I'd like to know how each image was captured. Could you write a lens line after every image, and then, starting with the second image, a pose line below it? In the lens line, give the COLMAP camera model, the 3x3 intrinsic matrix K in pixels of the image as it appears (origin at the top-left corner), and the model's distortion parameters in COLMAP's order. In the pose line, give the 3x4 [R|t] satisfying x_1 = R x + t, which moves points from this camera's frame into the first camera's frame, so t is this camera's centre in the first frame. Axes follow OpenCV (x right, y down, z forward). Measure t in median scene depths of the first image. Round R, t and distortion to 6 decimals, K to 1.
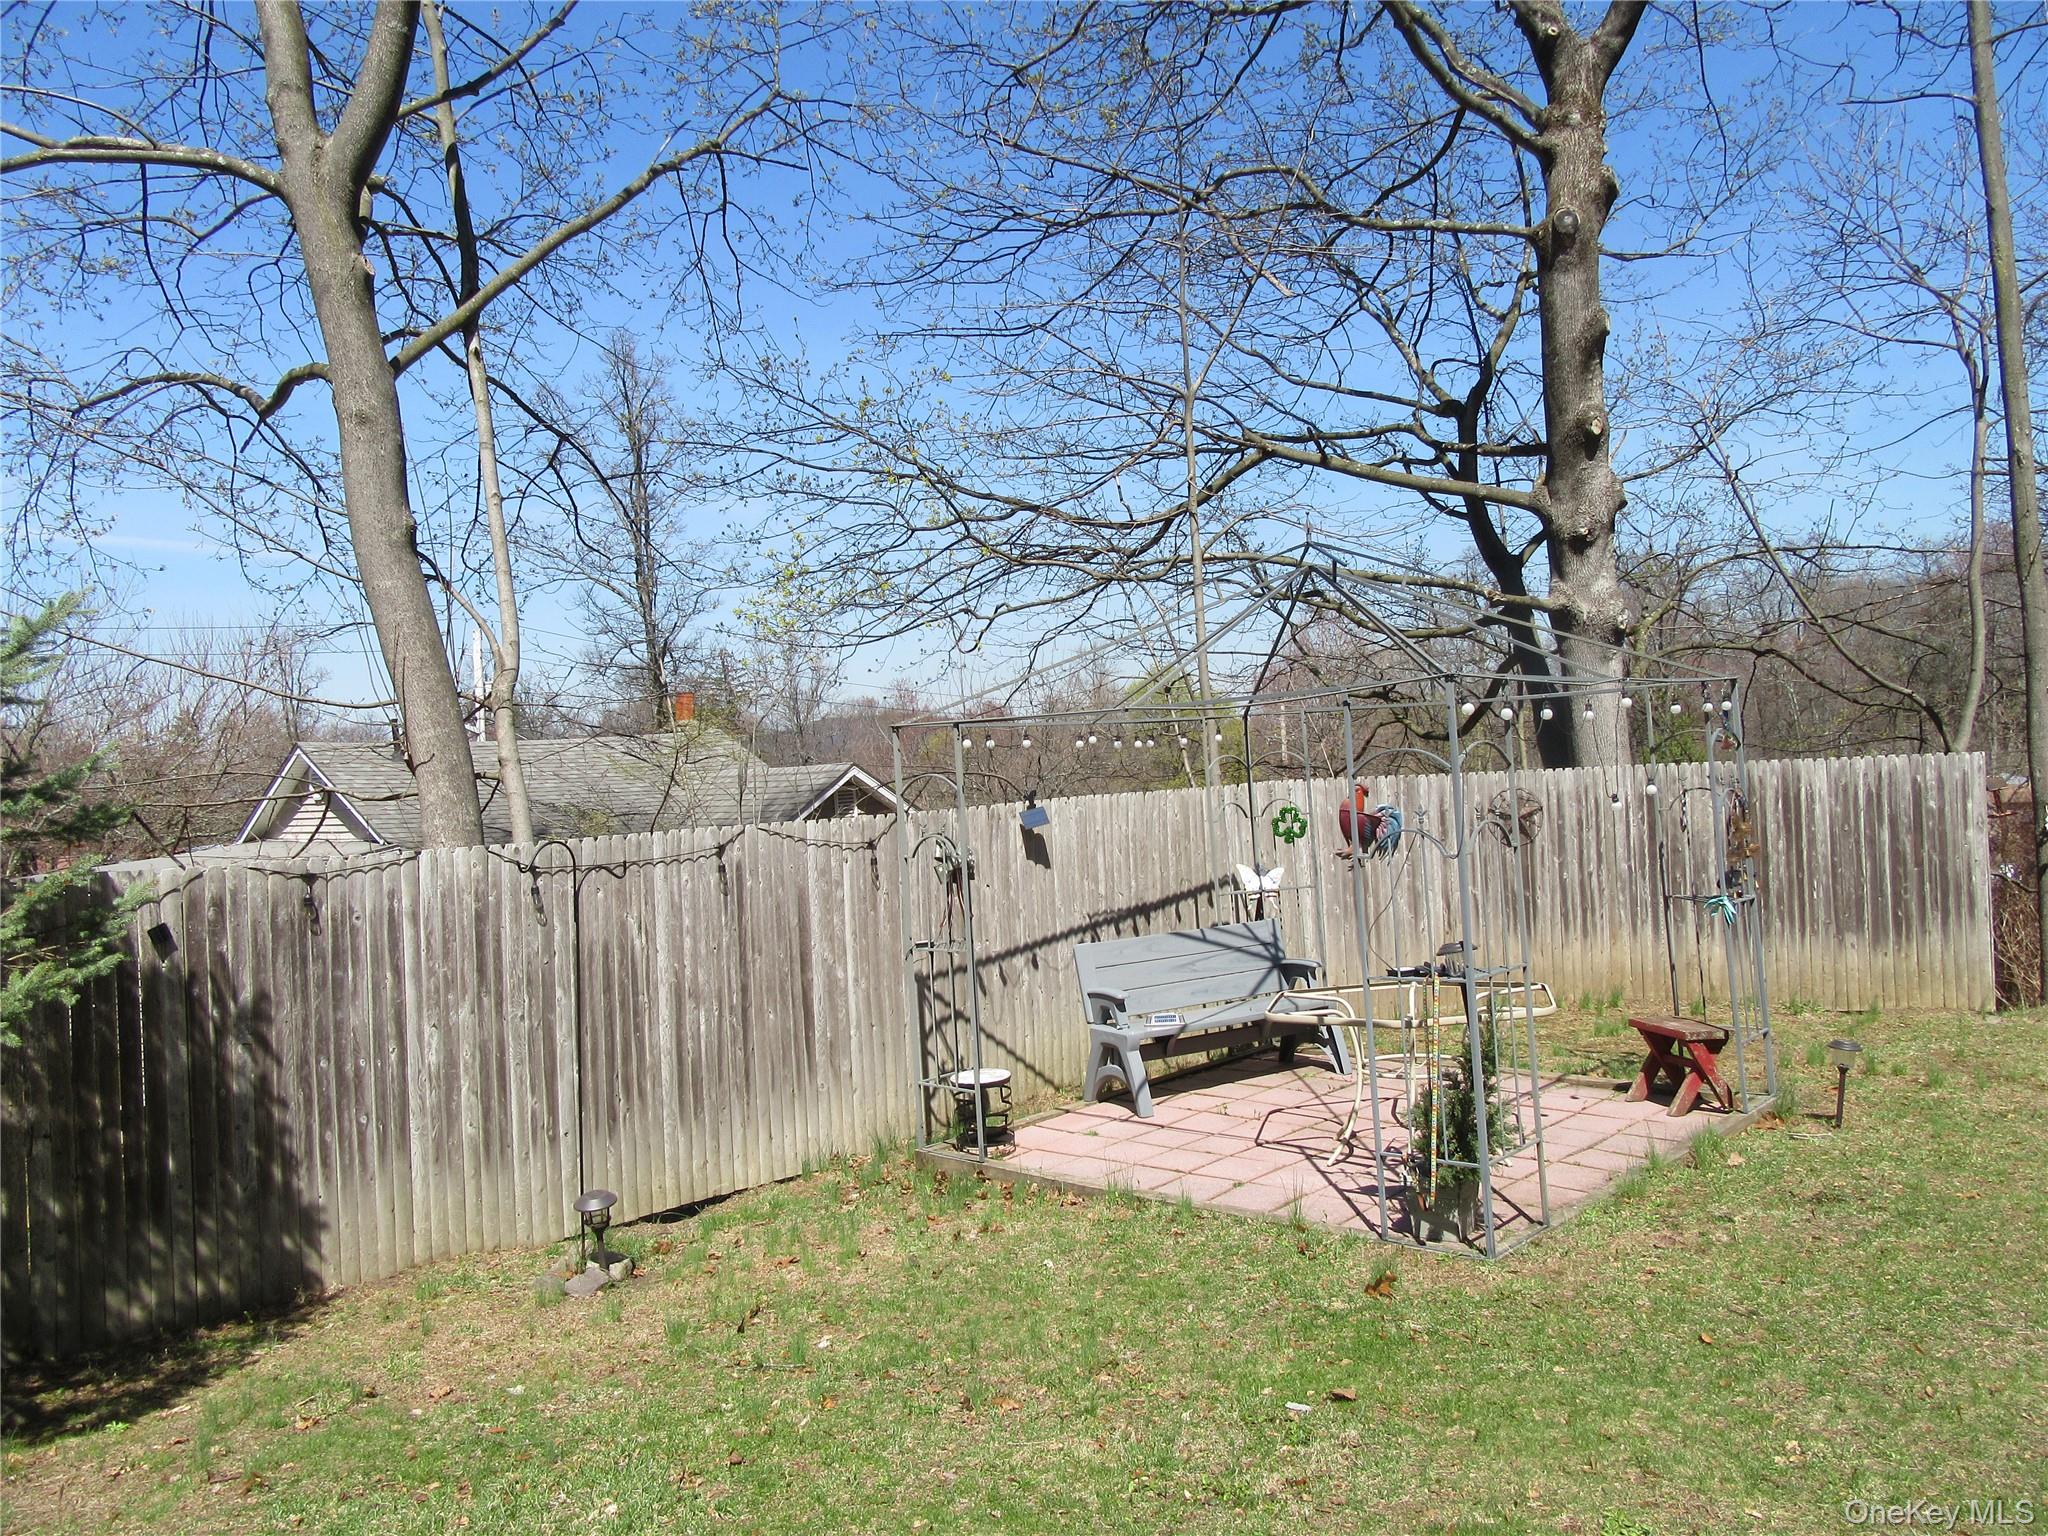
lens RADIAL K [[1513.2, 0, 1028.9], [0, 1513.2, 767.2], [0, 0, 1]] dist [-0.008677, 0.010954]
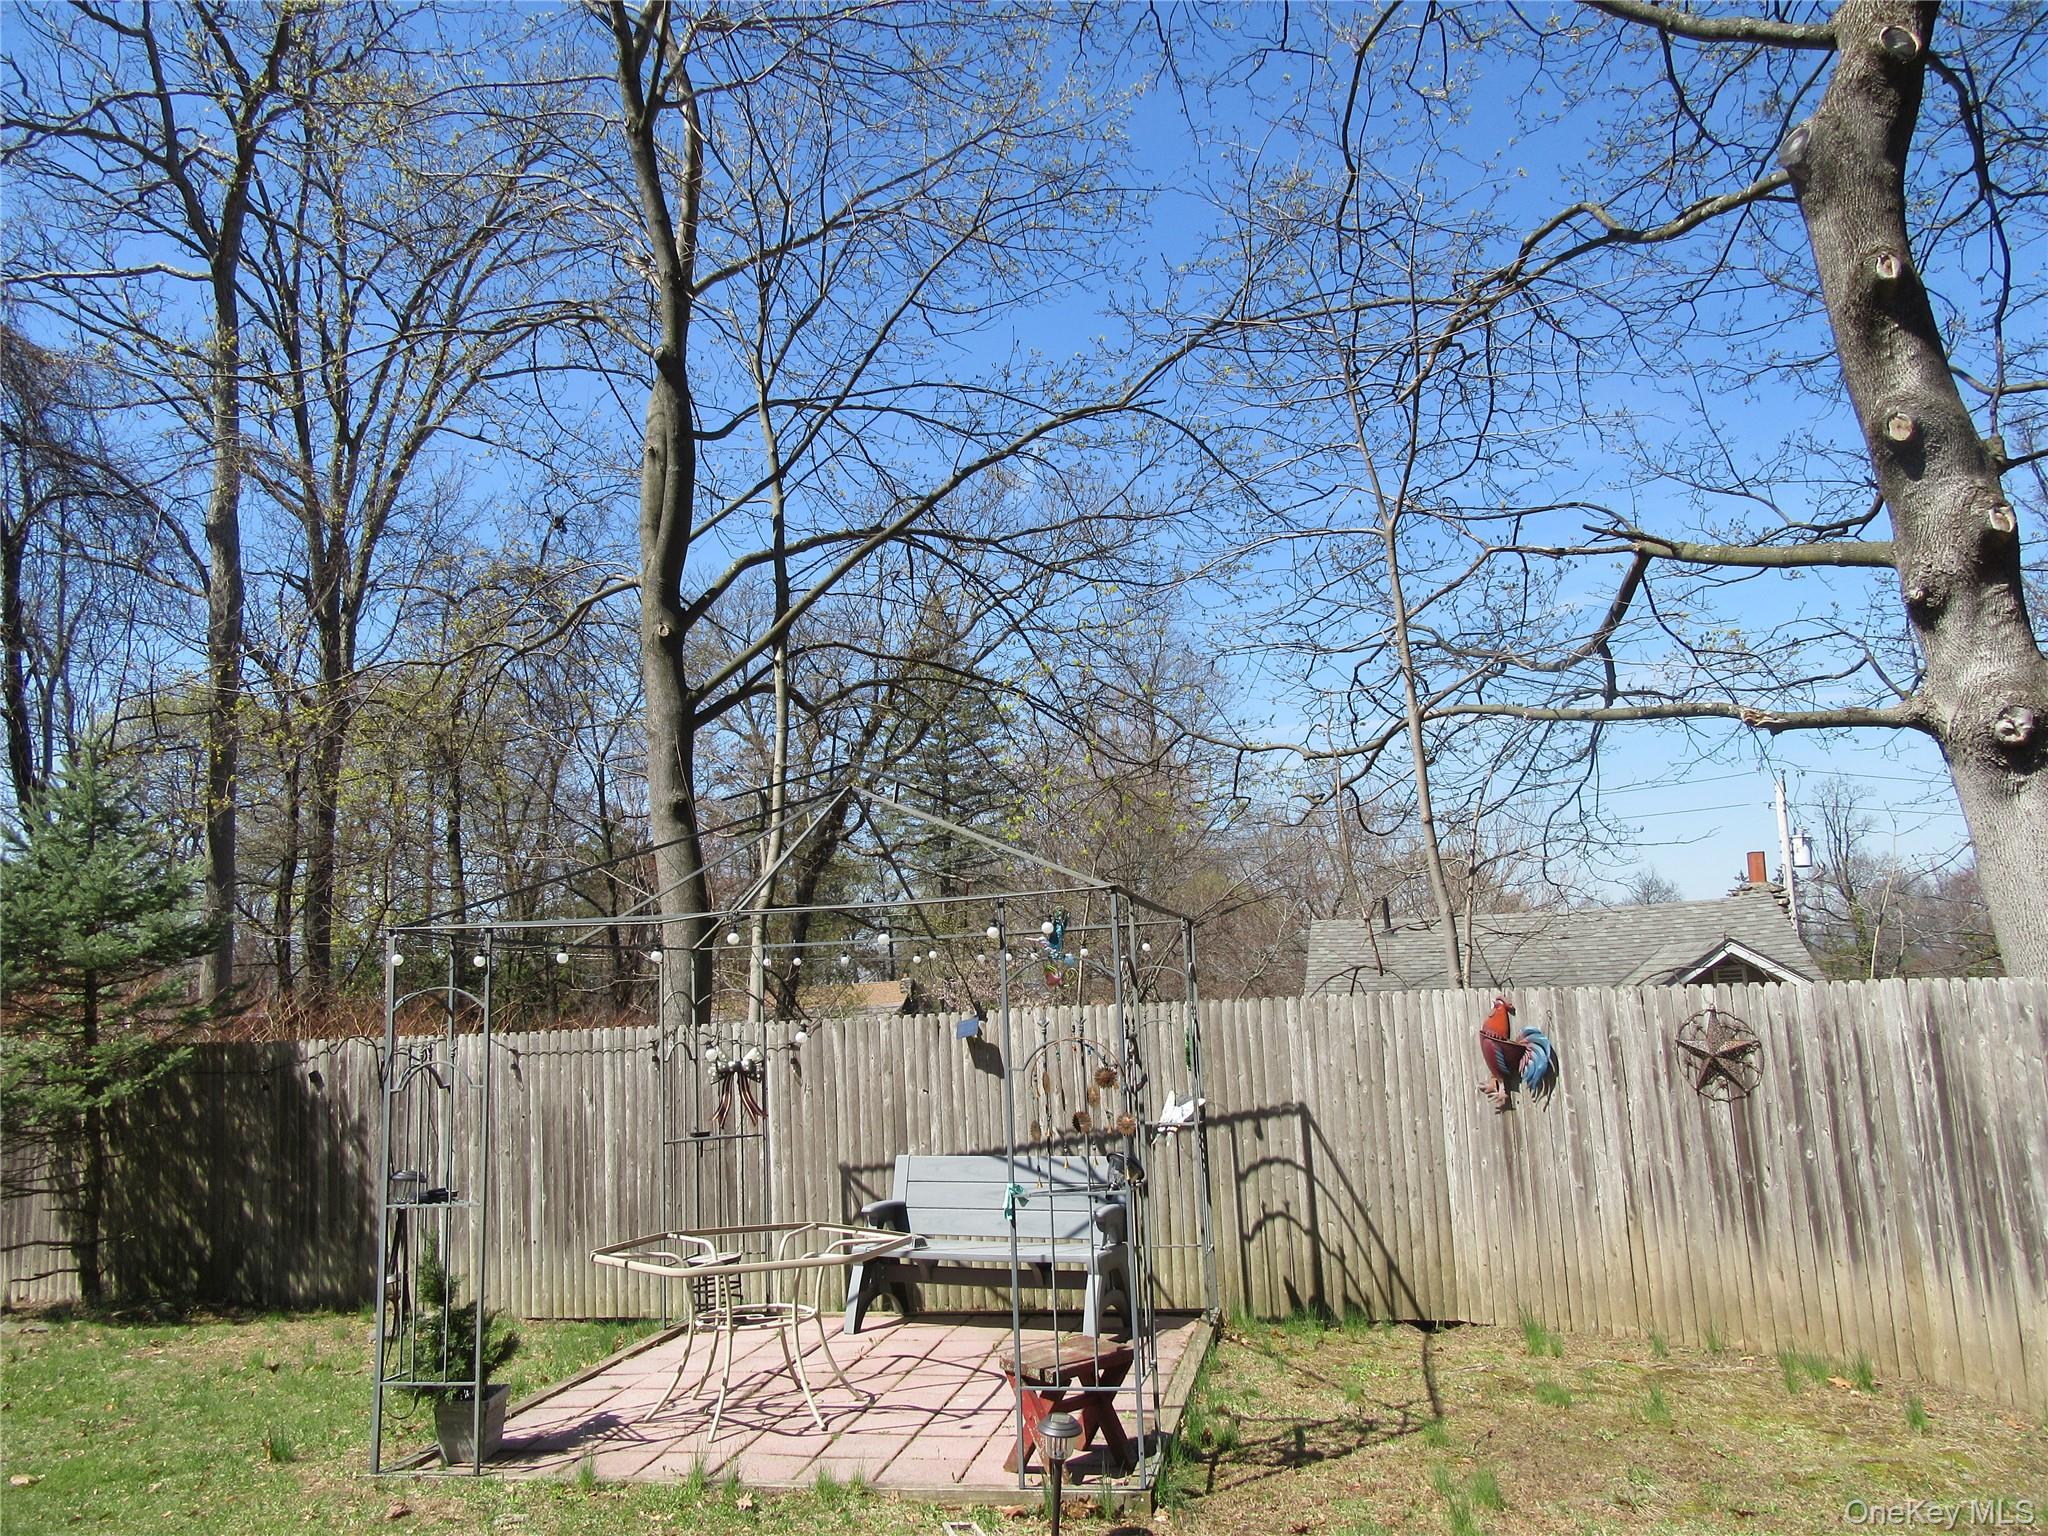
lens RADIAL K [[1513.2, 0, 1031.2], [0, 1513.2, 763.8], [0, 0, 1]] dist [-0.008677, 0.010954]
pose [[0.524943, -0.099951, -0.845248, 0.906347], [0.015949, 0.994062, -0.107643, -0.033423], [0.850988, 0.043026, 0.523420, 0.484012]]
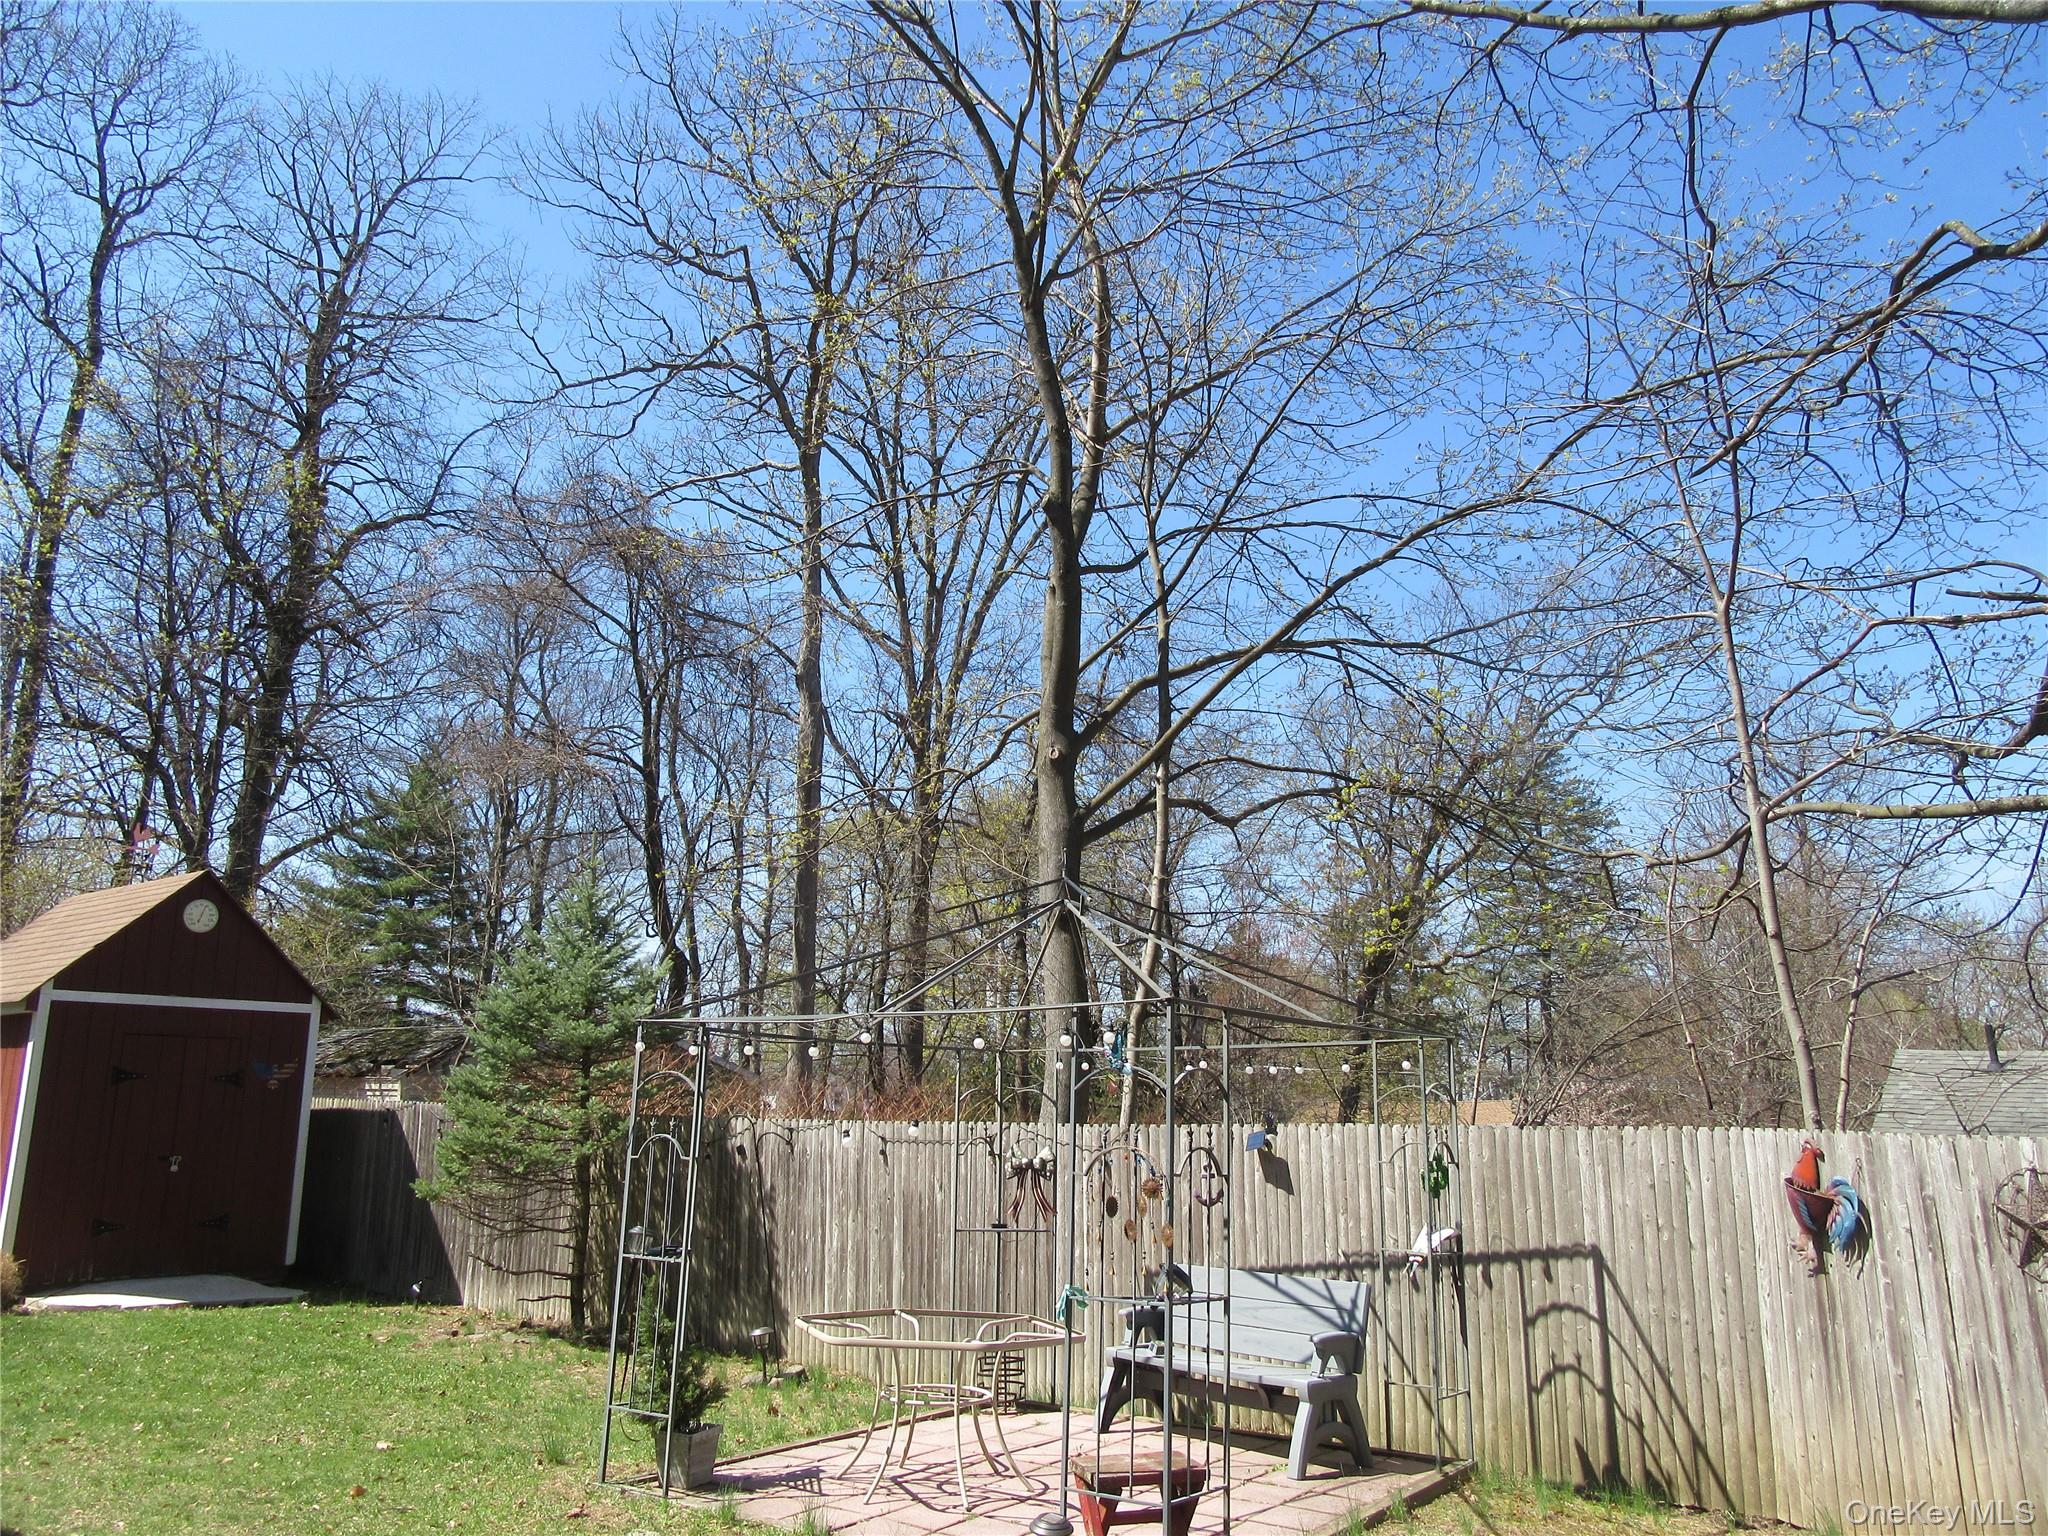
lens RADIAL K [[1513.2, 0, 1022.0], [0, 1513.2, 761.3], [0, 0, 1]] dist [-0.008677, 0.010954]
pose [[0.132033, -0.175005, -0.975674, 1.023407], [-0.018776, 0.983673, -0.178980, -0.033000], [0.991068, 0.041950, 0.126591, 0.693323]]
